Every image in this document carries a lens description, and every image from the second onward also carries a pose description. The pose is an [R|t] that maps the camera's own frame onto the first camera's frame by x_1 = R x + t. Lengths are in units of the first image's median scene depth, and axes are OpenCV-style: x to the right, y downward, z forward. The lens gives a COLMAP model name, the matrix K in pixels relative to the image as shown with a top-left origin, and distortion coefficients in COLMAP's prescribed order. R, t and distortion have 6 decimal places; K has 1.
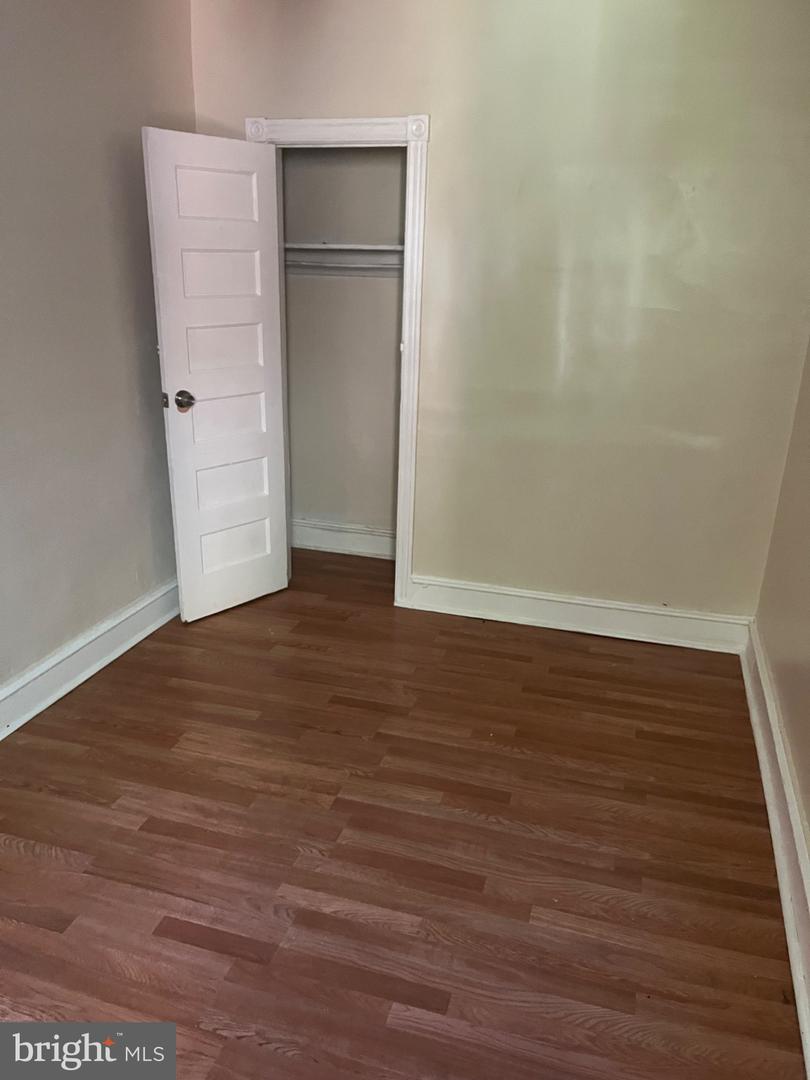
lens RADIAL K [[815.2, 0, 408.1], [0, 815.2, 538.6], [0, 0, 1]] dist [0.049881, -0.069207]
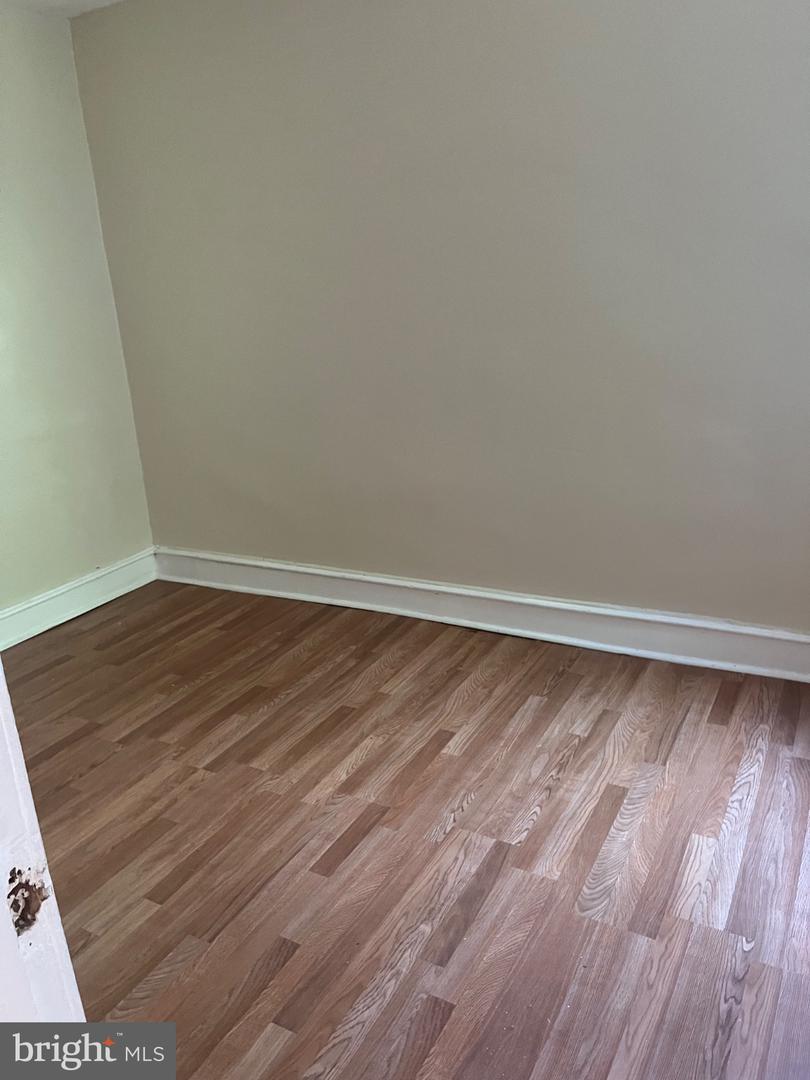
lens RADIAL K [[815.2, 0, 408.1], [0, 815.2, 538.6], [0, 0, 1]] dist [0.049881, -0.069207]
pose [[0.215752, -0.332730, 0.918010, -0.916162], [0.389251, 0.891528, 0.231650, -0.072512], [-0.895508, 0.307357, 0.321865, 0.392881]]
